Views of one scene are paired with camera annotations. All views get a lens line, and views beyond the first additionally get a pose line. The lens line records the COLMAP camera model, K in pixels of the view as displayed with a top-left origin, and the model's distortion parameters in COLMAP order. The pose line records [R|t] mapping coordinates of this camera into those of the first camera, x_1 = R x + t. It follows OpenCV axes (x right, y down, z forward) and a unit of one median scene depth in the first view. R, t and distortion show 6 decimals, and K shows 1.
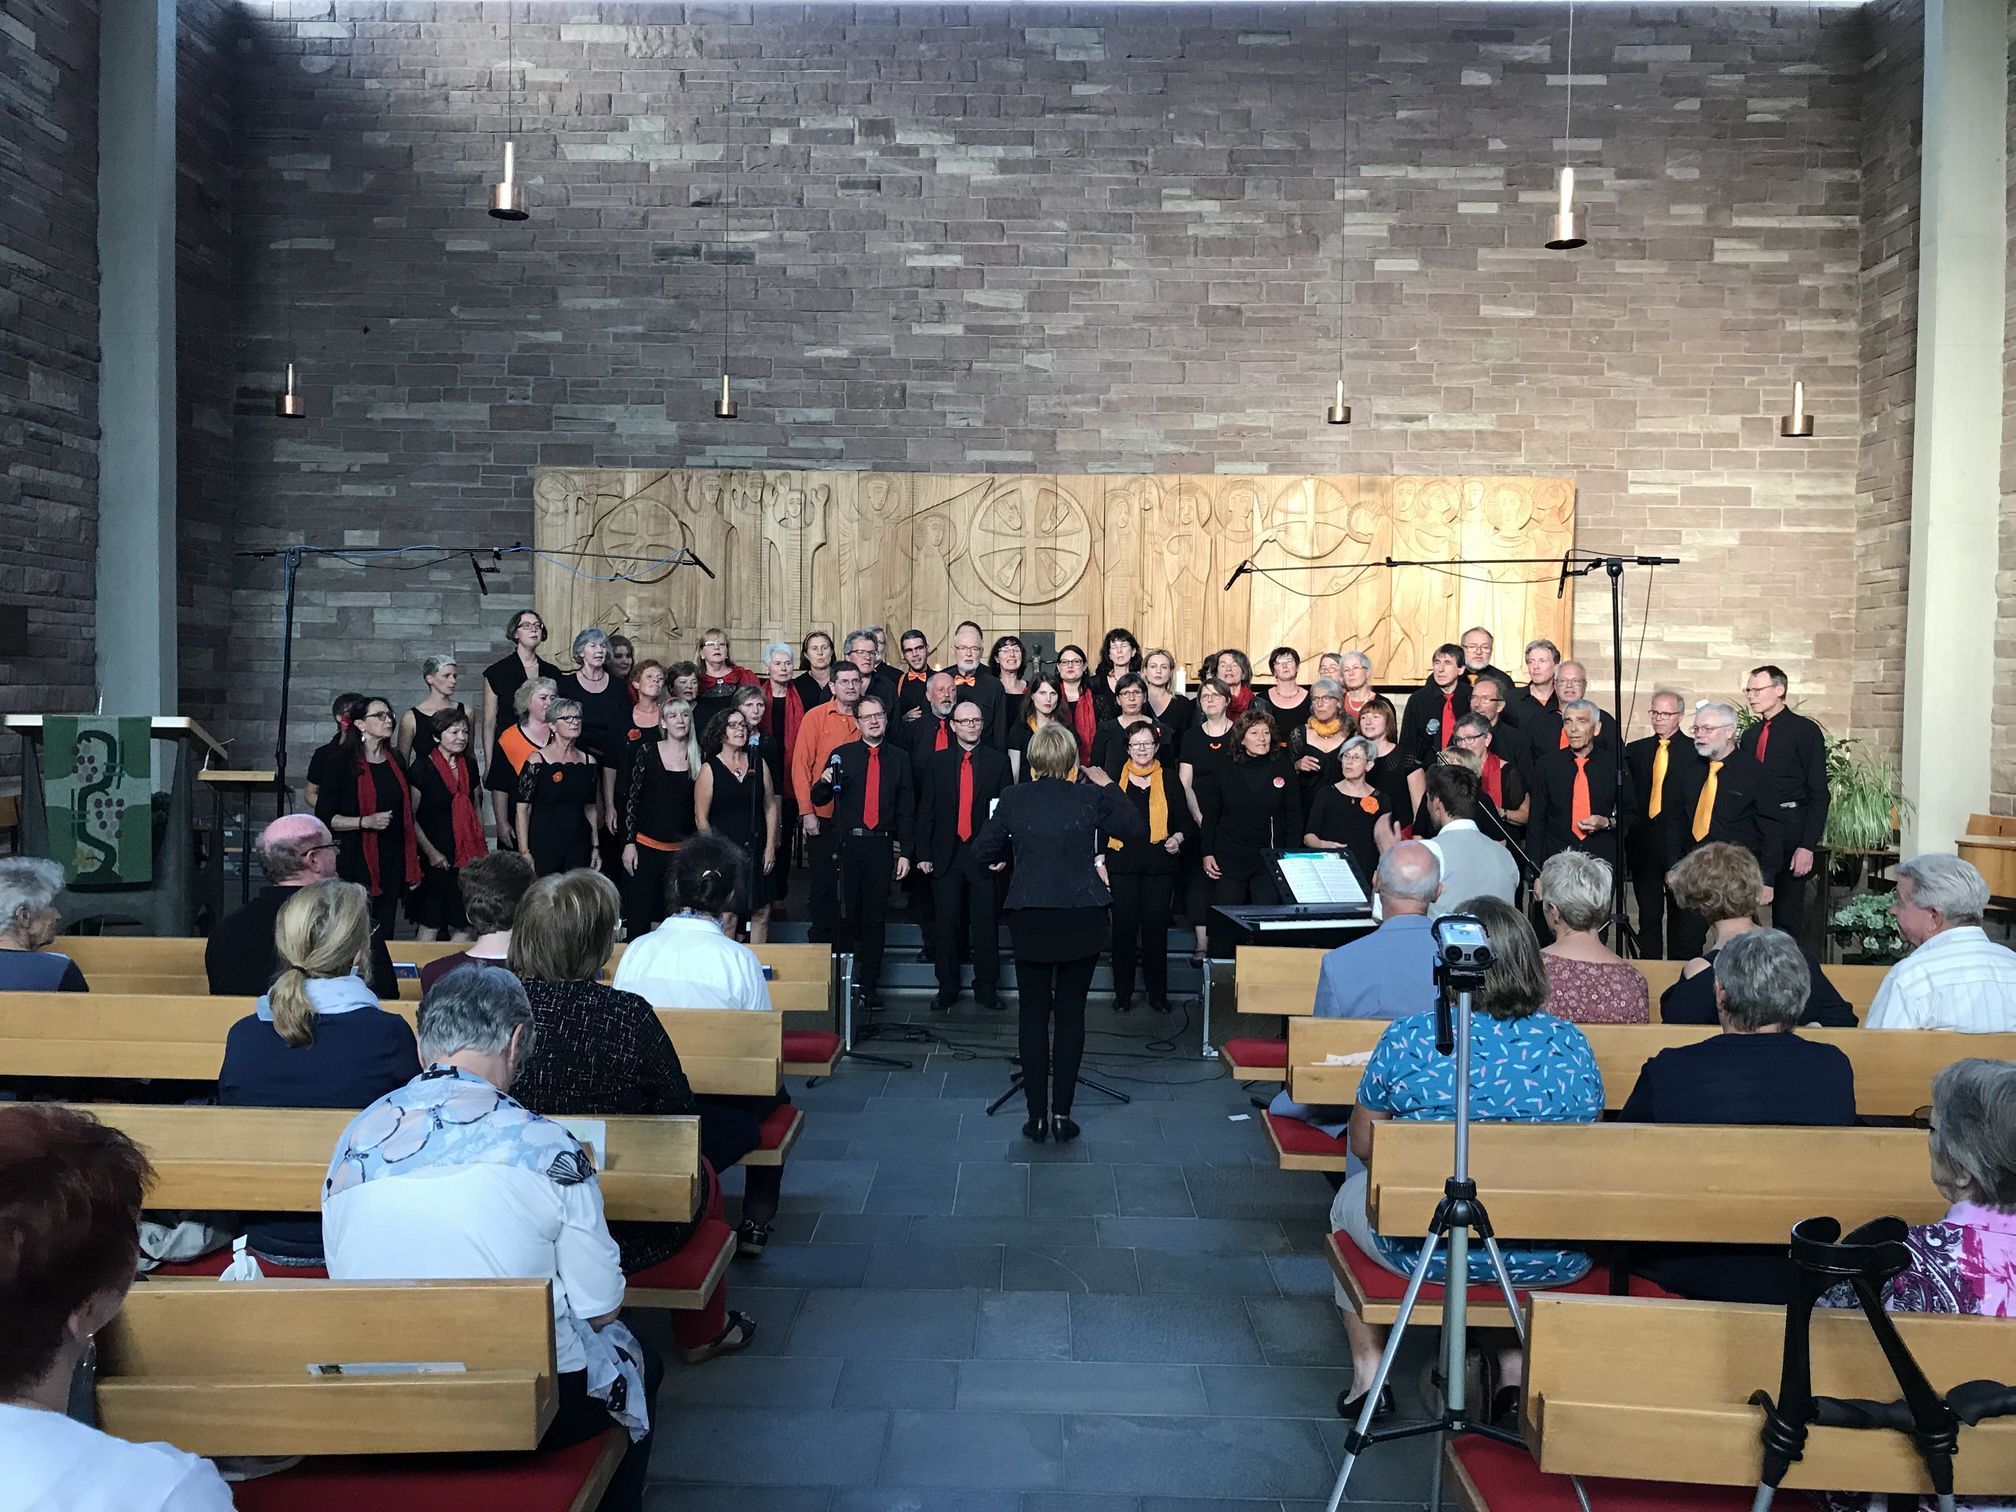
lens RADIAL K [[1665.9, 0, 1001.0], [0, 1665.9, 751.5], [0, 0, 1]] dist [0.012967, -0.024027]
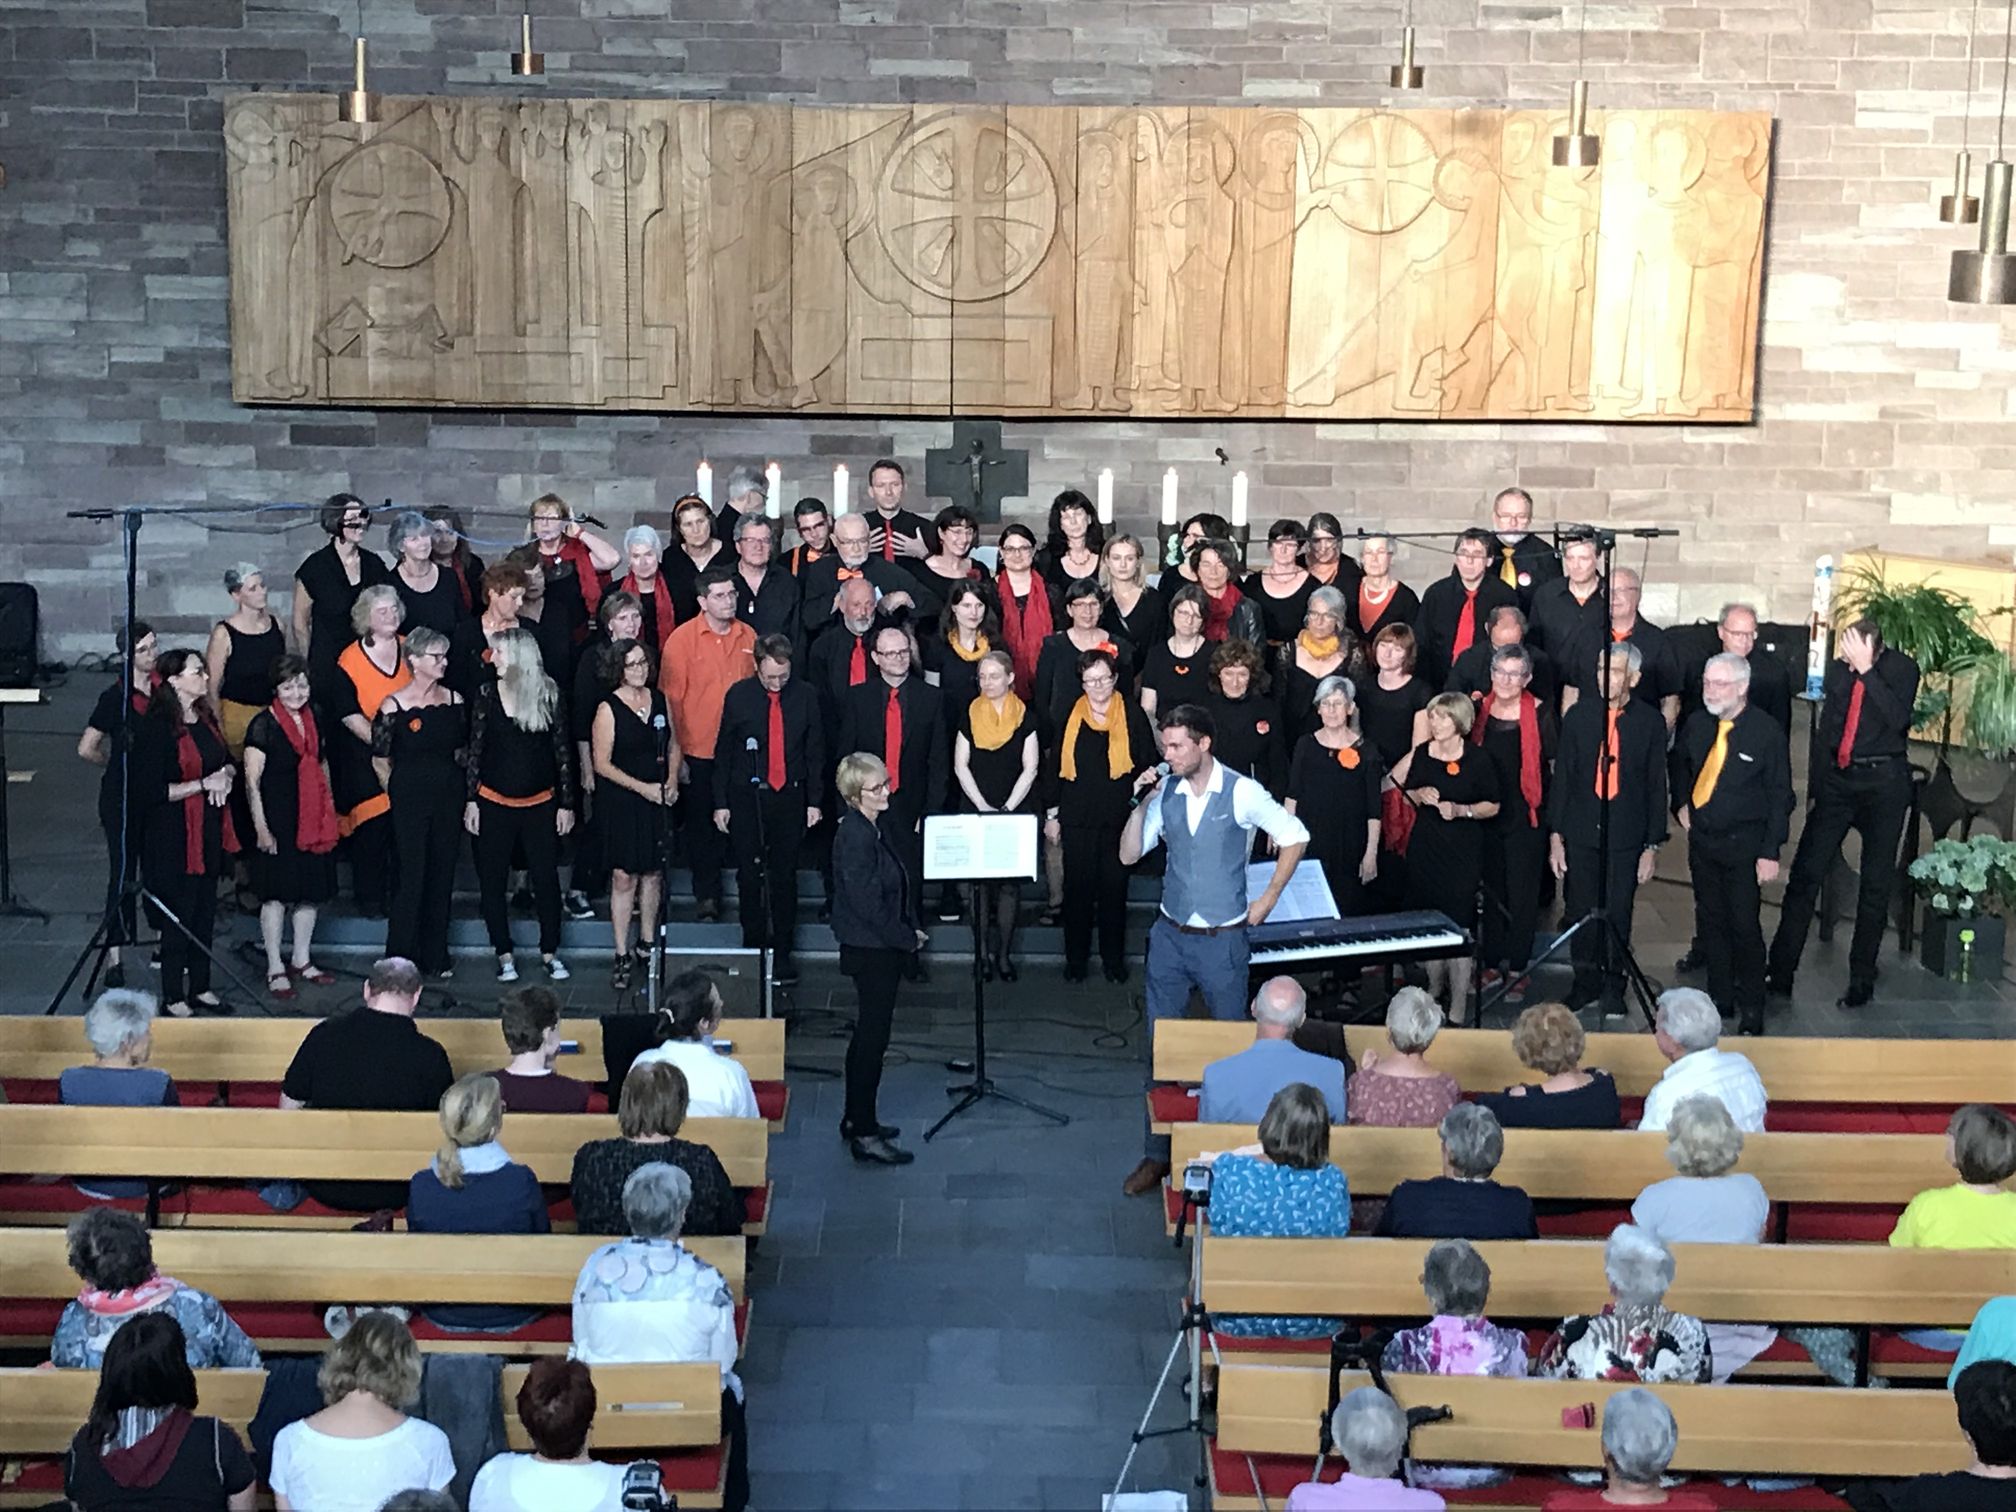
lens RADIAL K [[3468.7, 0, 989.1], [0, 3468.7, 804.8], [0, 0, 1]] dist [0.036837, 0.000000]
pose [[0.999728, -0.005192, 0.022723, -0.006476], [0.000553, 0.979881, 0.199581, -0.167366], [-0.023302, -0.199514, 0.979618, -0.422269]]
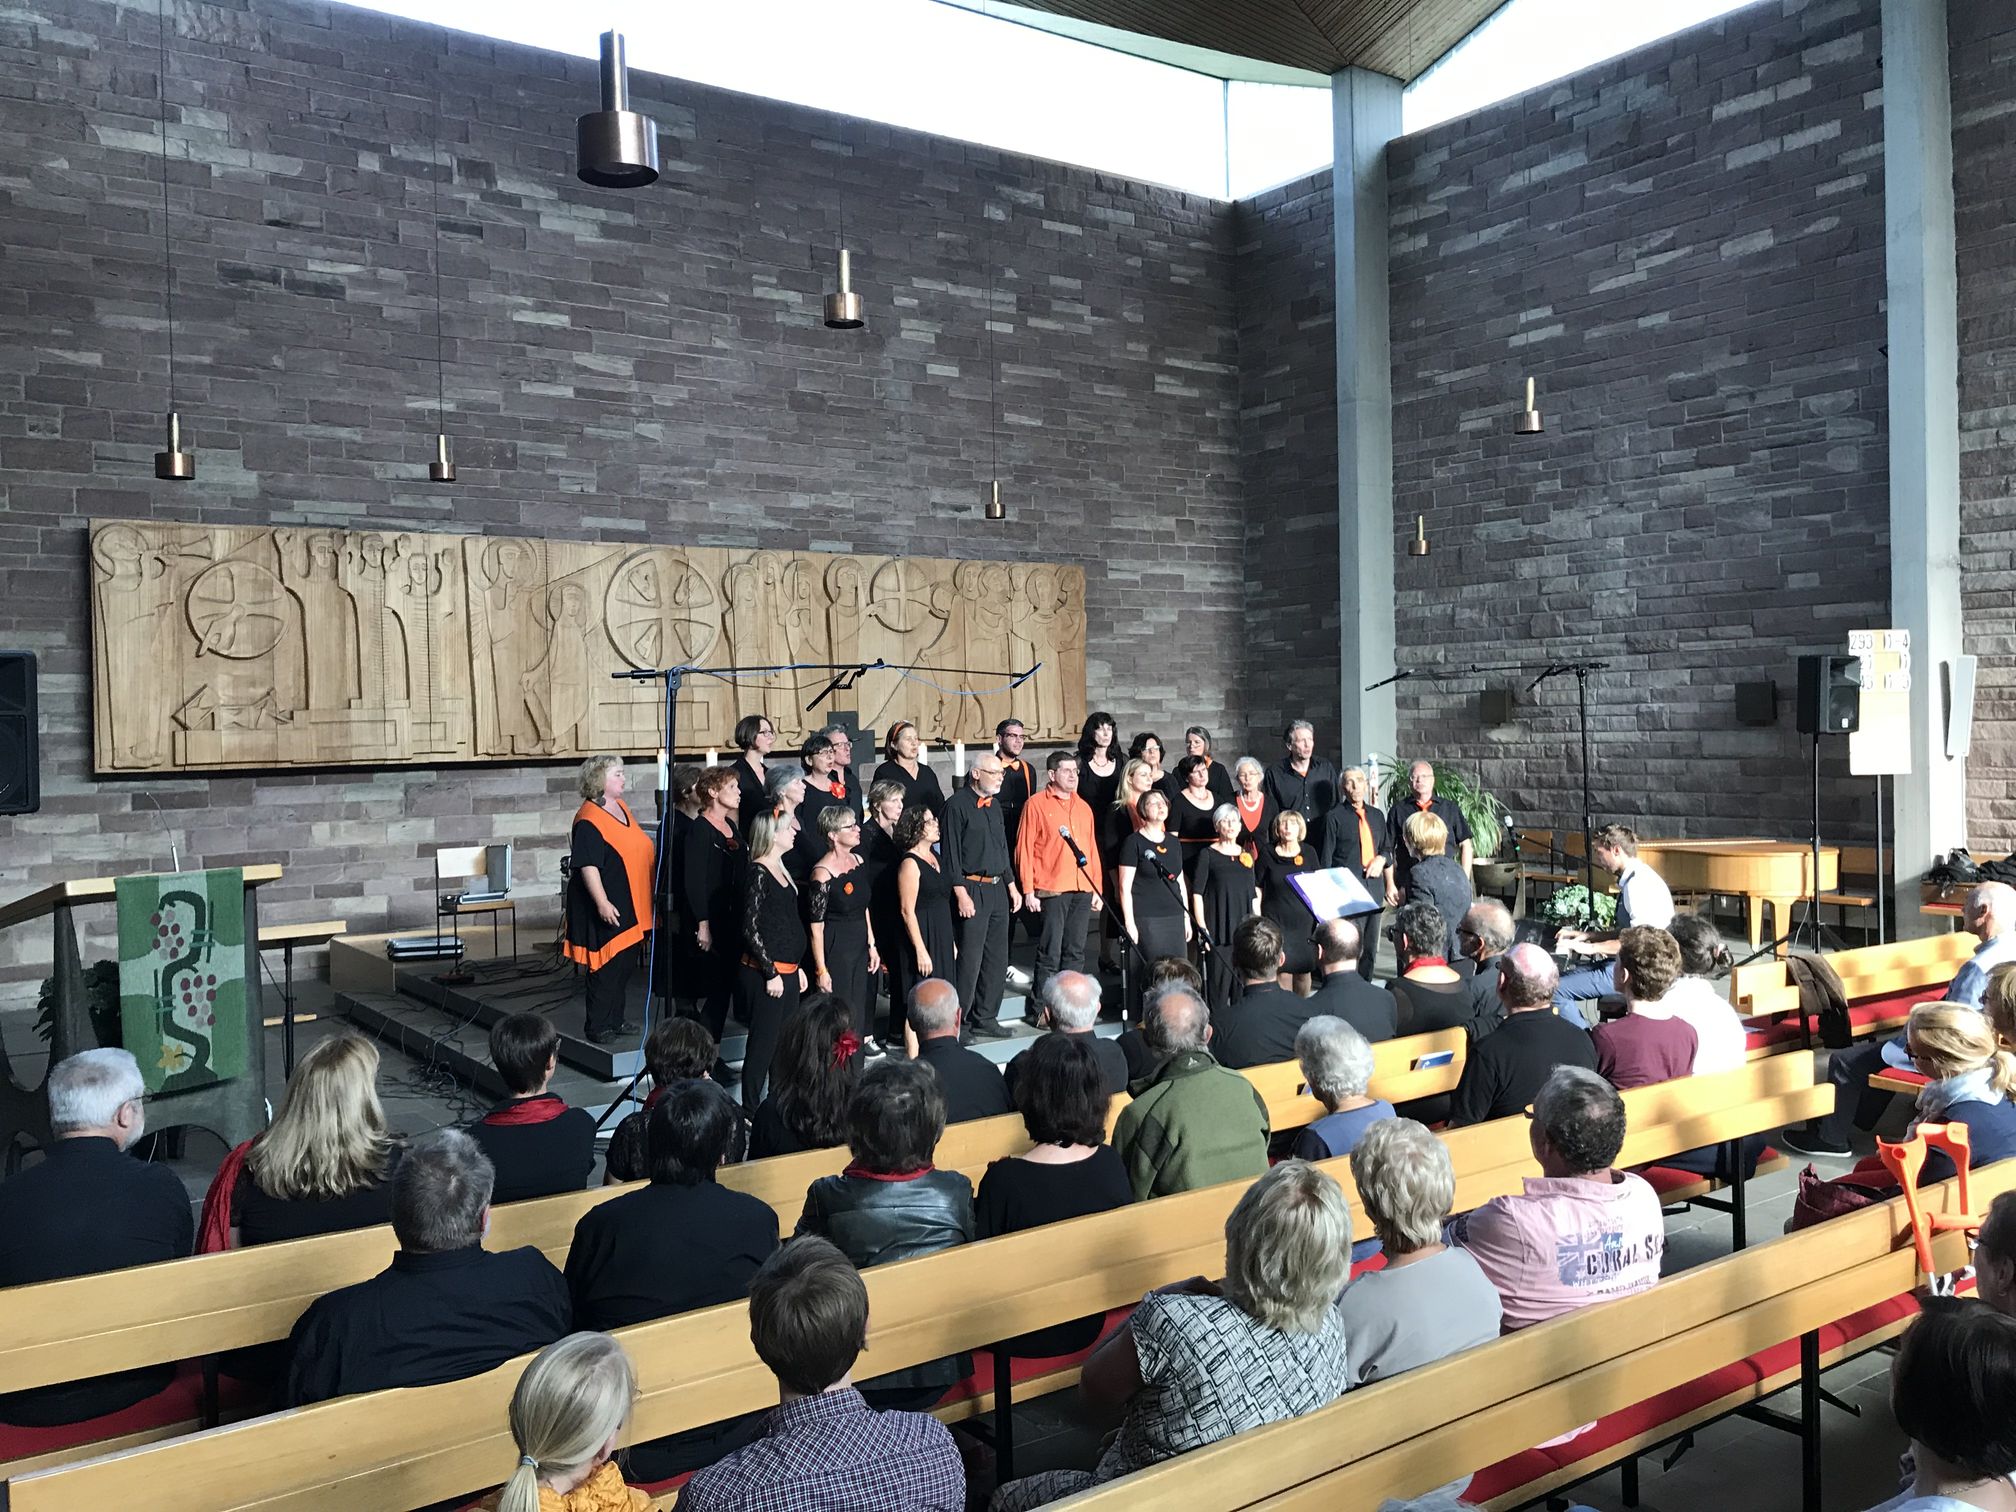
lens RADIAL K [[1665.9, 0, 993.2], [0, 1665.9, 744.7], [0, 0, 1]] dist [0.012967, -0.024027]
pose [[0.803095, -0.039155, 0.594563, -0.409316], [0.052459, 0.998610, -0.005094, -0.032920], [-0.593538, 0.035281, 0.804033, 0.089964]]
